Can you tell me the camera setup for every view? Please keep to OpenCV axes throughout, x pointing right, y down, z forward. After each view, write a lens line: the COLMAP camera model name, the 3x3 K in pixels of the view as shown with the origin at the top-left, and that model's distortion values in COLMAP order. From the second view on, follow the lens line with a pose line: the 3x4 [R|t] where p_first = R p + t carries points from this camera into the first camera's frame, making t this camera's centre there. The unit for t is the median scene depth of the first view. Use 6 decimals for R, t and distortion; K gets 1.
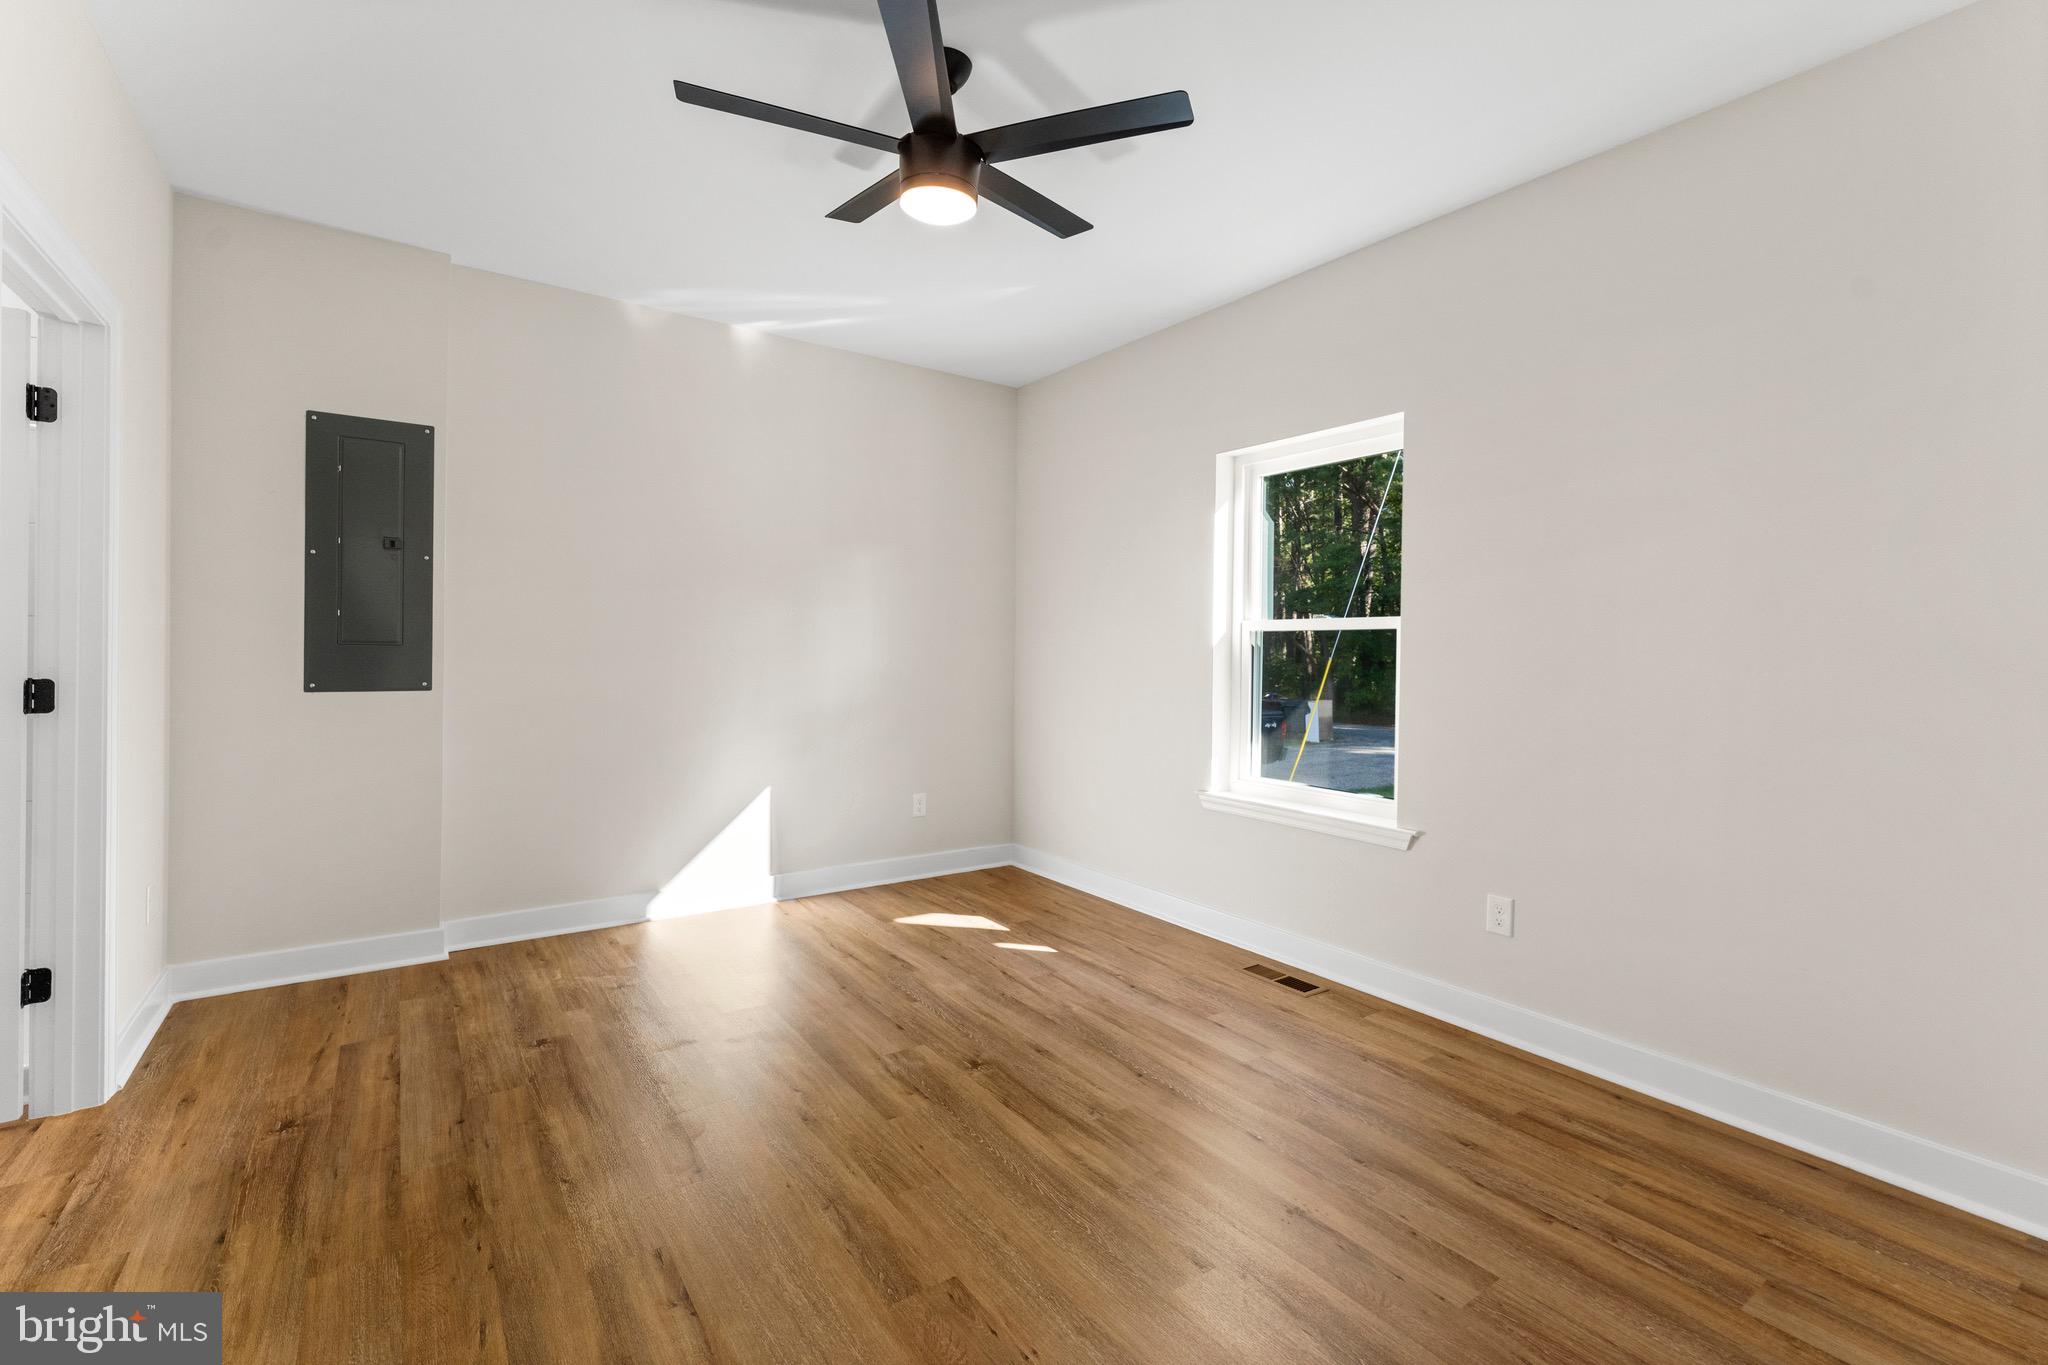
lens RADIAL K [[901.1, 0, 1038.8], [0, 901.1, 648.2], [0, 0, 1]] dist [-0.000991, -0.000468]
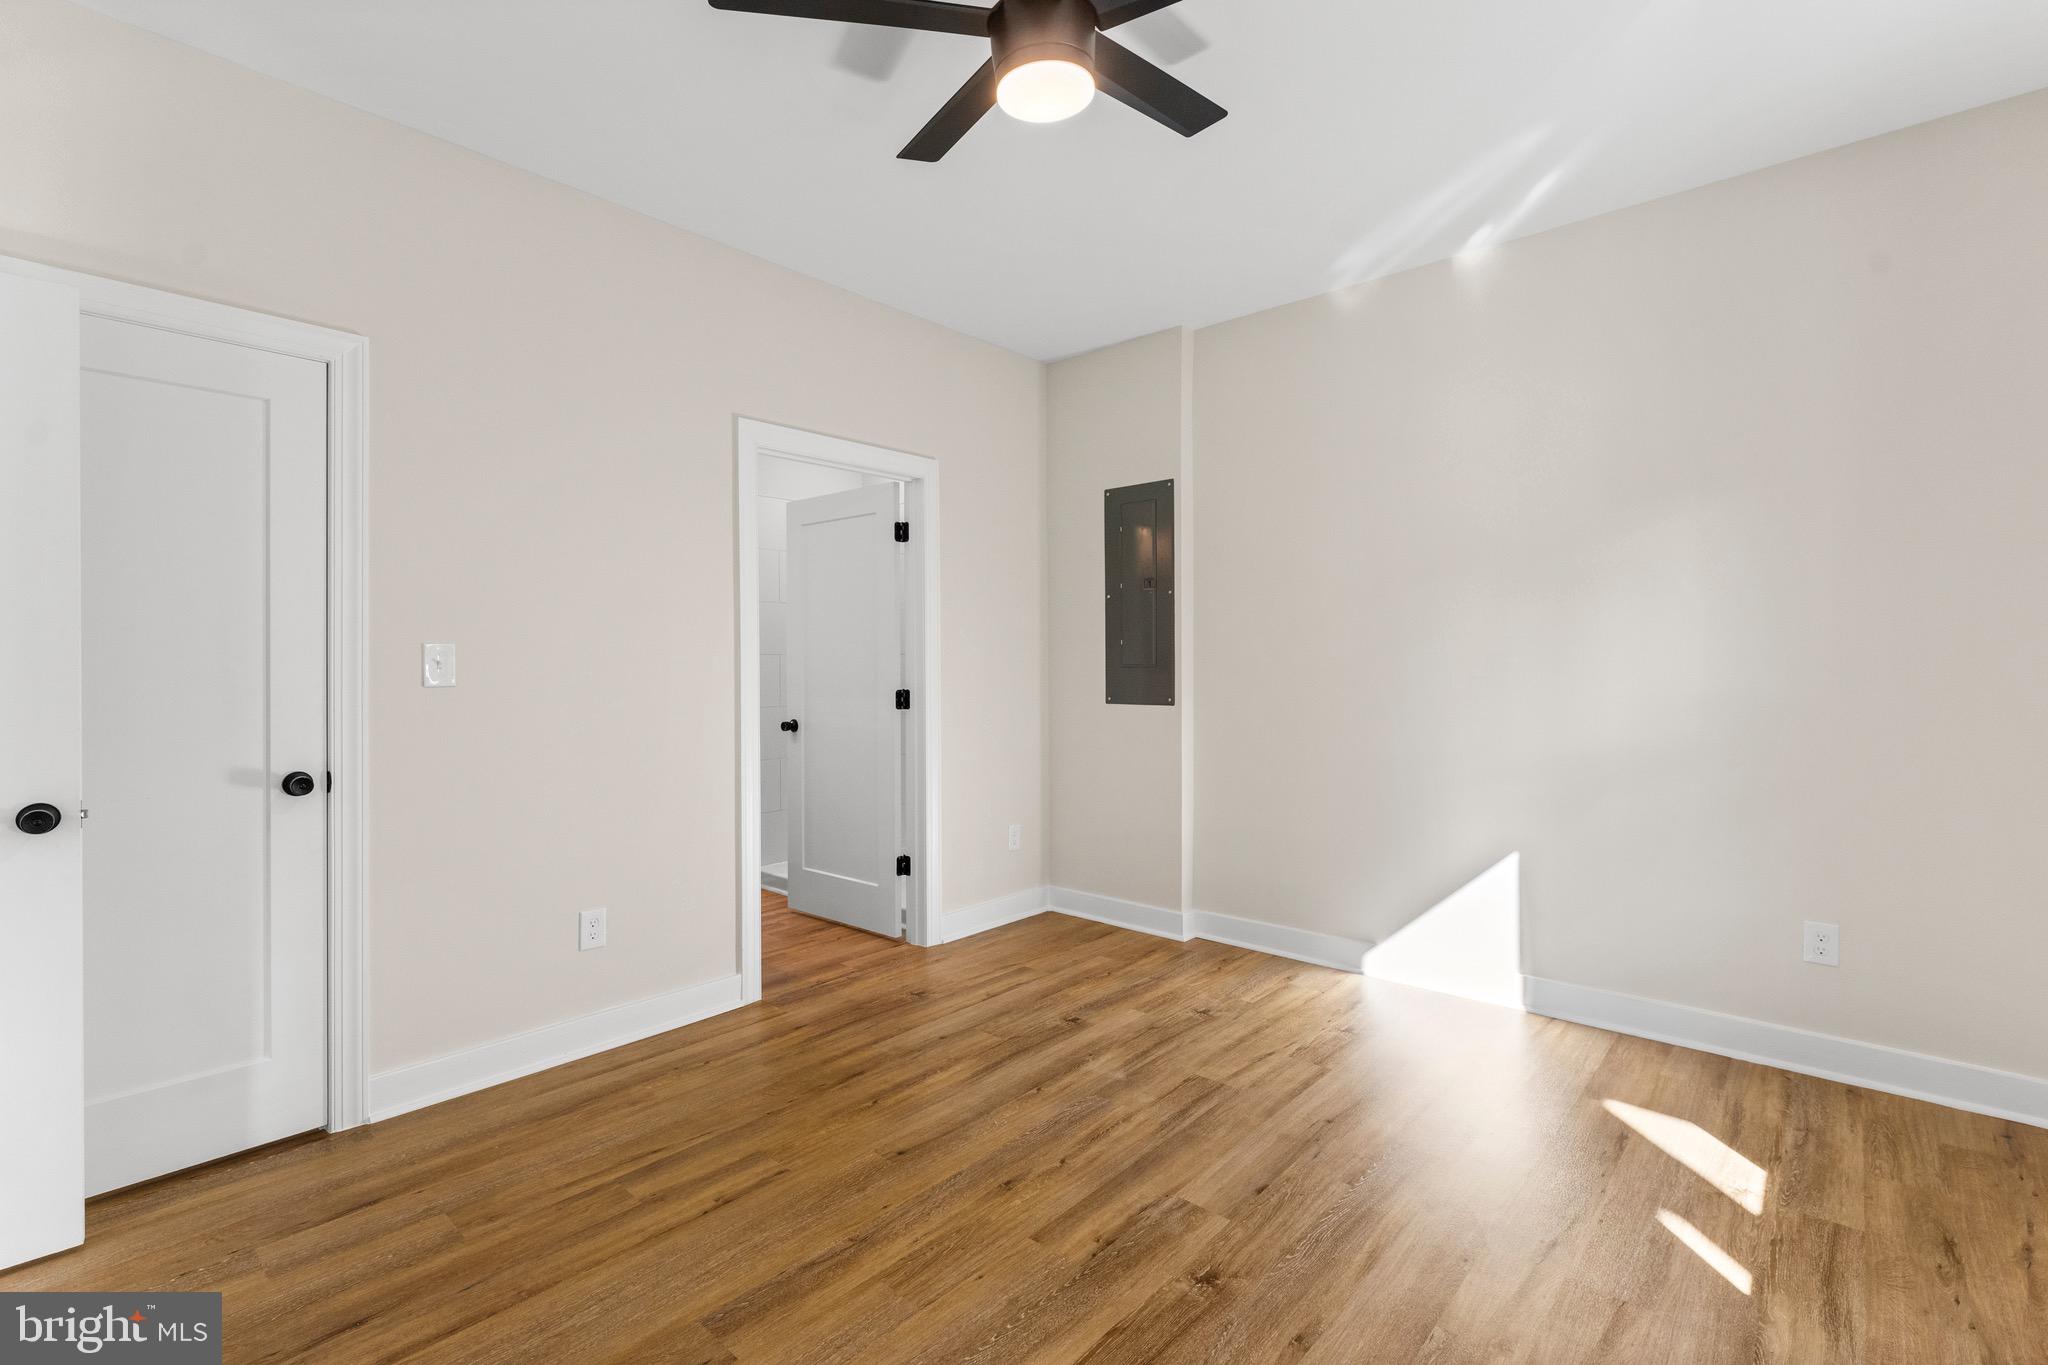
lens RADIAL K [[921.6, 0, 1012.6], [0, 921.6, 669.2], [0, 0, 1]] dist [0.002251, 0.000541]
pose [[0.202866, -0.008413, -0.979170, 0.577516], [0.009642, 0.999932, -0.006594, 0.007096], [0.979159, -0.008104, 0.202933, 0.713803]]
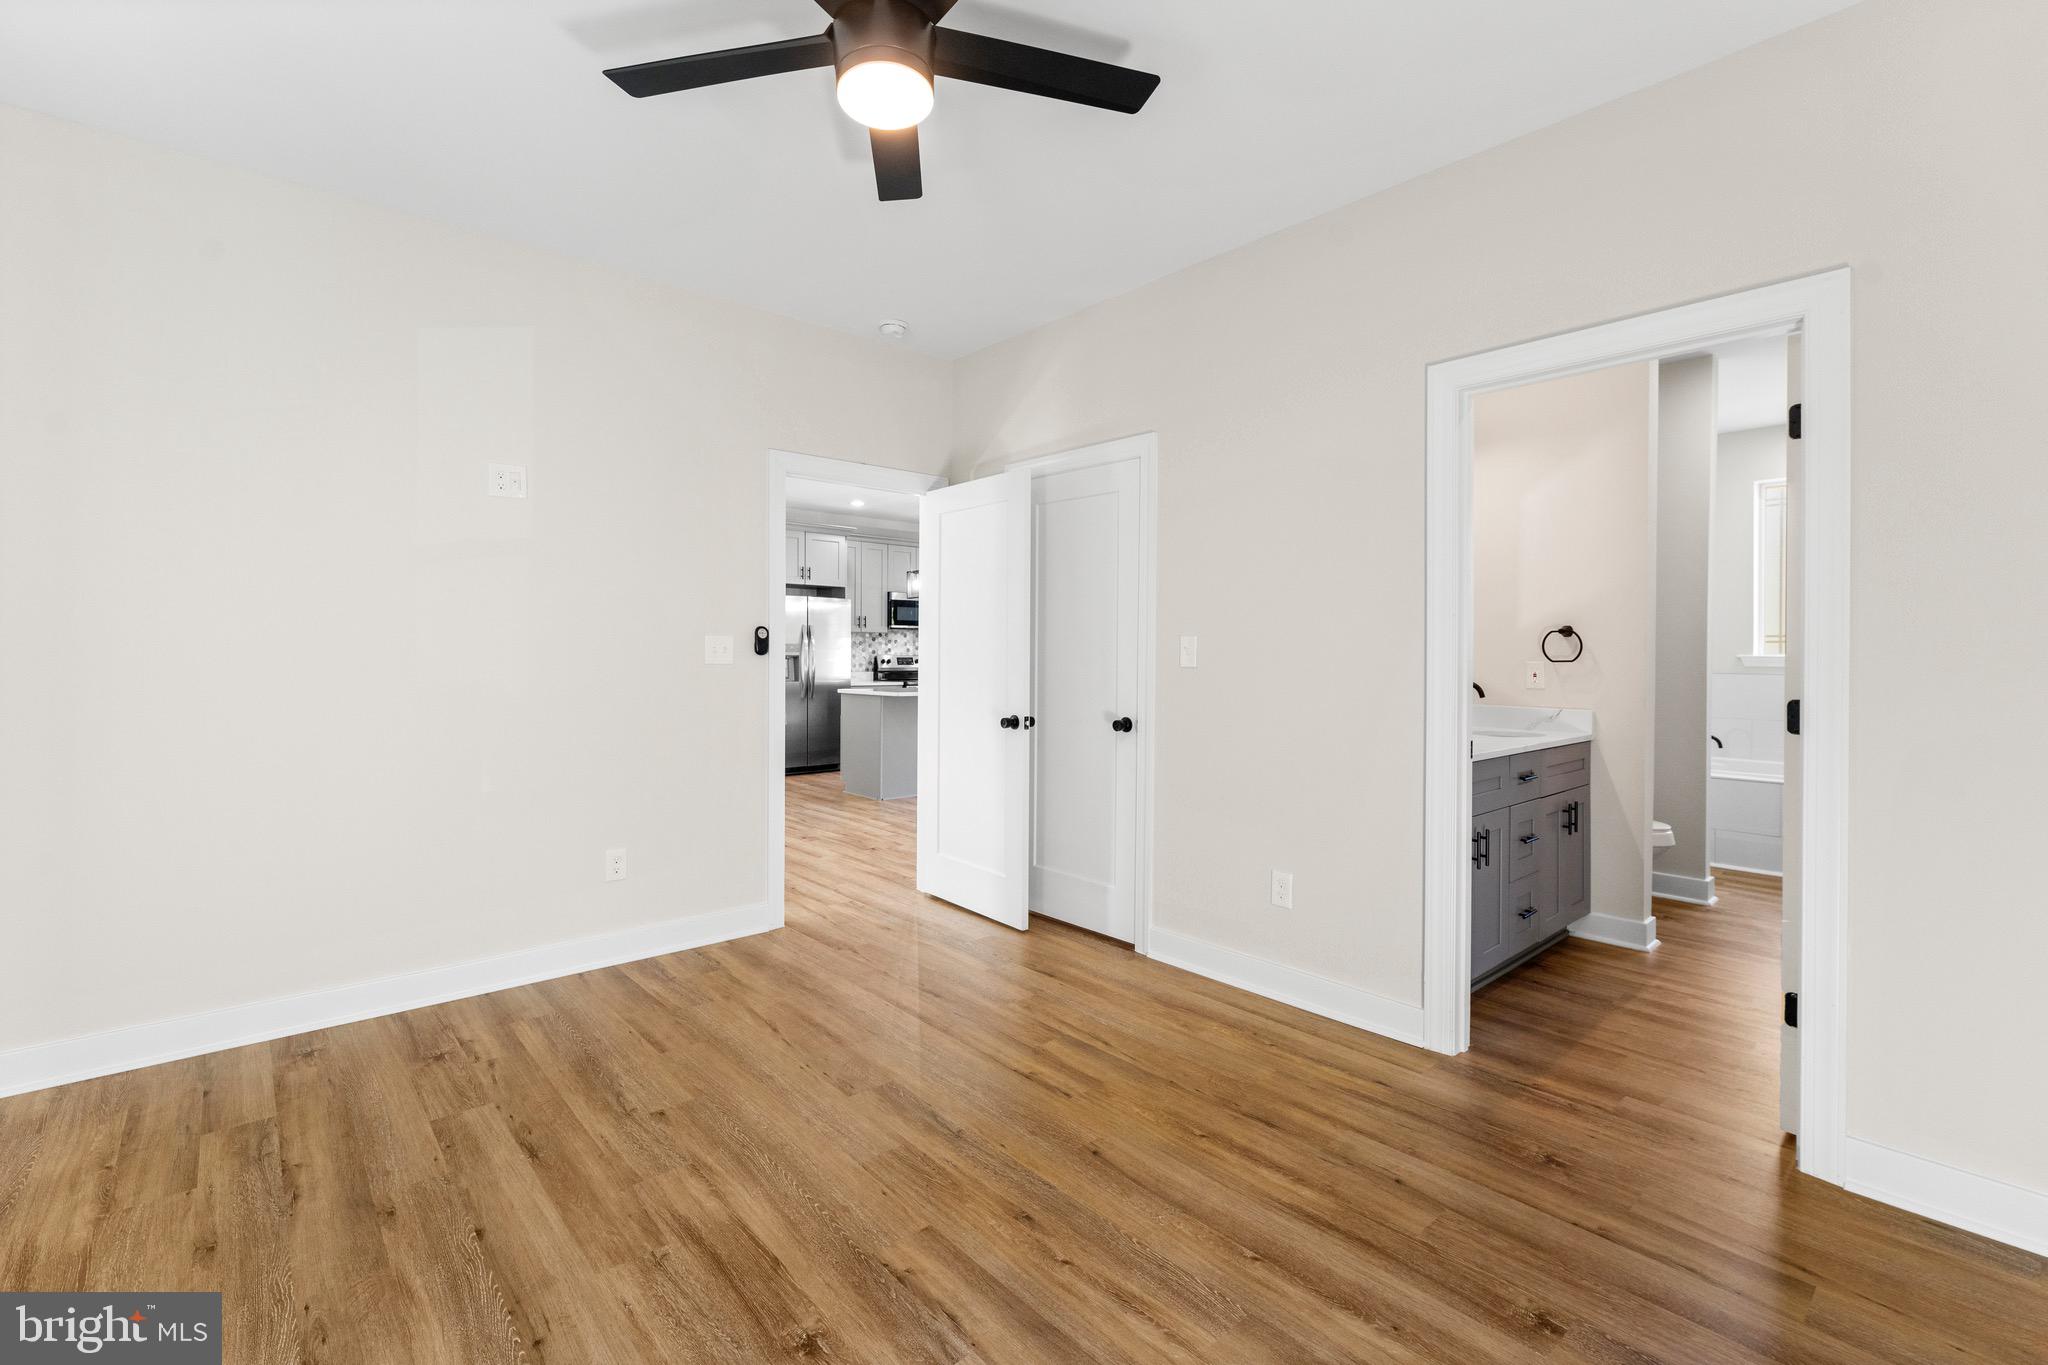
lens RADIAL K [[901.1, 0, 1038.8], [0, 901.1, 648.2], [0, 0, 1]] dist [-0.000991, -0.000468]
pose [[-0.994347, -0.018759, -0.104508, -0.149642], [-0.017966, 0.999802, -0.008521, 0.000765], [0.104648, -0.006596, -0.994488, 1.601288]]
